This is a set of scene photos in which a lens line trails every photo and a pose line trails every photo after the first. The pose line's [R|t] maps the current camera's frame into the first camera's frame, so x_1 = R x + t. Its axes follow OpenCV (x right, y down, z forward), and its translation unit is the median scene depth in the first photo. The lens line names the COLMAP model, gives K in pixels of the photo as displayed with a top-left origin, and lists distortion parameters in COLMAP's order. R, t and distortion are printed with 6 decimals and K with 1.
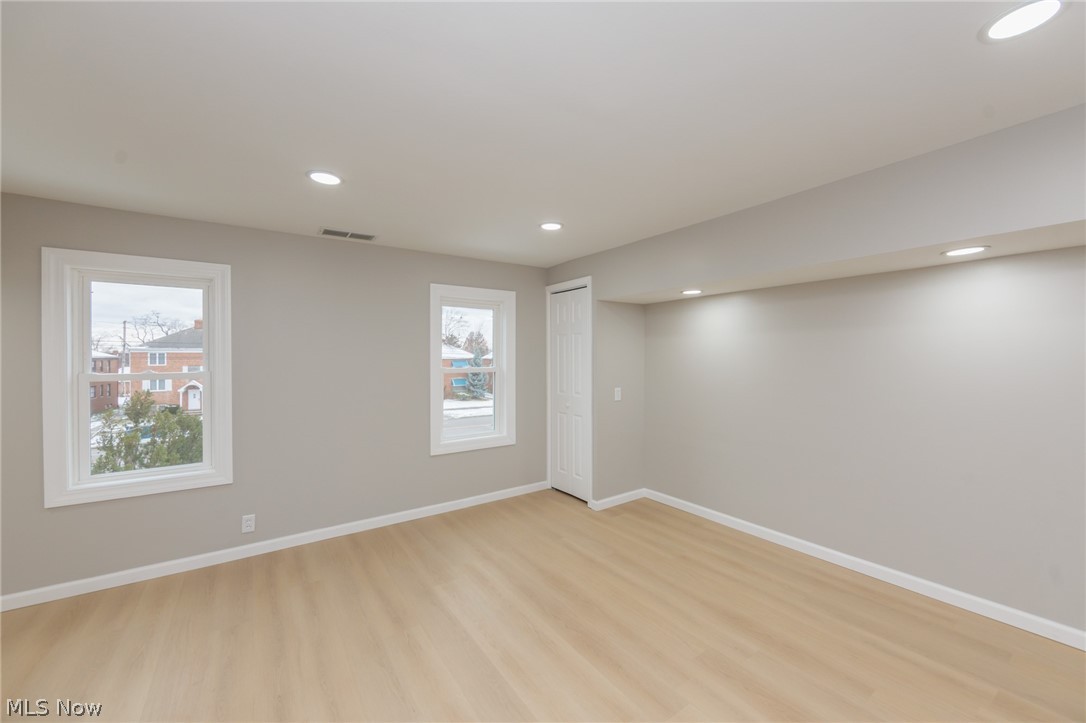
lens RADIAL K [[425.1, 0, 544.5], [0, 425.1, 356.8], [0, 0, 1]] dist [-0.000677, -0.000015]
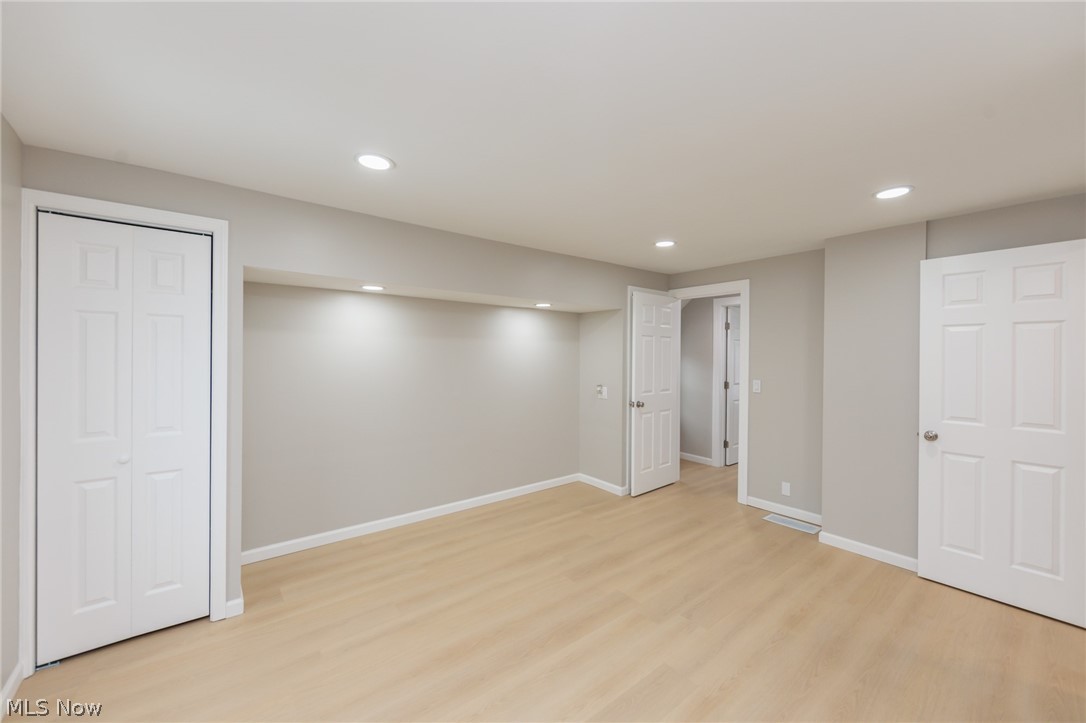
lens RADIAL K [[425.1, 0, 544.5], [0, 425.1, 356.8], [0, 0, 1]] dist [-0.000677, -0.000015]
pose [[-0.056131, -0.002510, 0.998420, -0.577851], [0.003466, 0.999990, 0.002708, -0.002533], [-0.998417, 0.003612, -0.056122, 0.692549]]
